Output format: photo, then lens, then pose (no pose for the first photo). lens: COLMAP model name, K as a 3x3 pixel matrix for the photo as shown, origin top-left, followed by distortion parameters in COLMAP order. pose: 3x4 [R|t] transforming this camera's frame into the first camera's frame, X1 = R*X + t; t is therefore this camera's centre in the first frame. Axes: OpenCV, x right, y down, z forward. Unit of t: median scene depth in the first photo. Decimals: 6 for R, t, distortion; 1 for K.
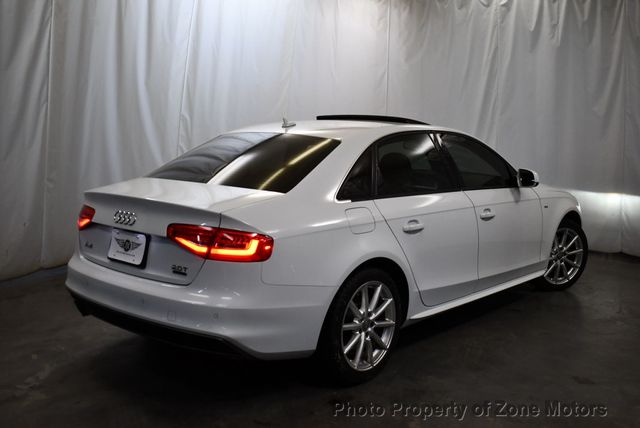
lens RADIAL K [[673.9, 0, 319.8], [0, 673.9, 212.9], [0, 0, 1]] dist [-0.067318, 0.000000]
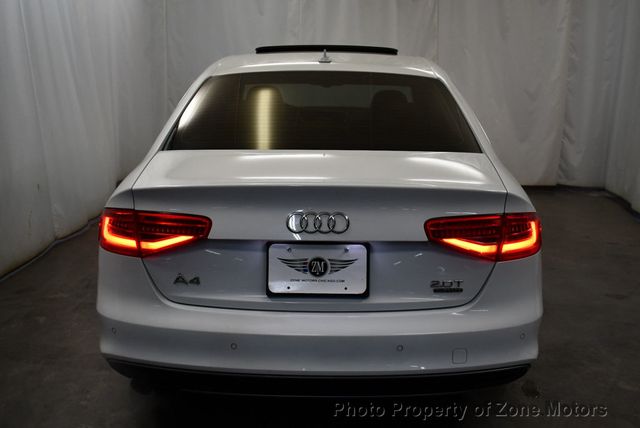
lens RADIAL K [[645.4, 0, 319.2], [0, 645.4, 216.5], [0, 0, 1]] dist [-0.099827, 0.000000]
pose [[0.770526, -0.166145, 0.615374, -0.637927], [0.093307, 0.984432, 0.148955, -0.082763], [-0.630542, -0.057355, 0.774033, 0.552922]]
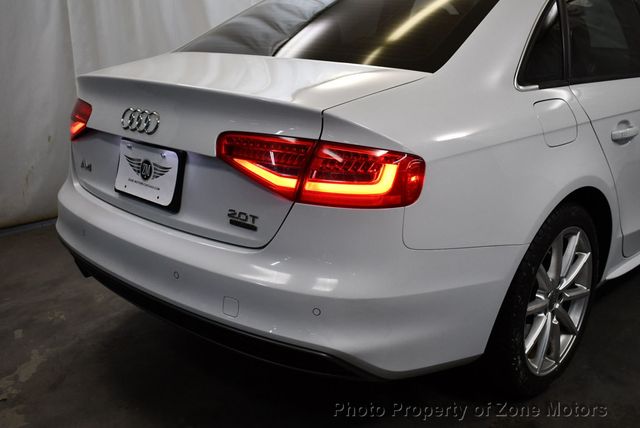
lens RADIAL K [[673.9, 0, 322.5], [0, 673.9, 213.0], [0, 0, 1]] dist [-0.067318, 0.000000]
pose [[0.998592, 0.000465, -0.053042, -0.109281], [0.007945, 0.987368, 0.158247, -0.003714], [0.052445, -0.158446, 0.985974, 0.445879]]
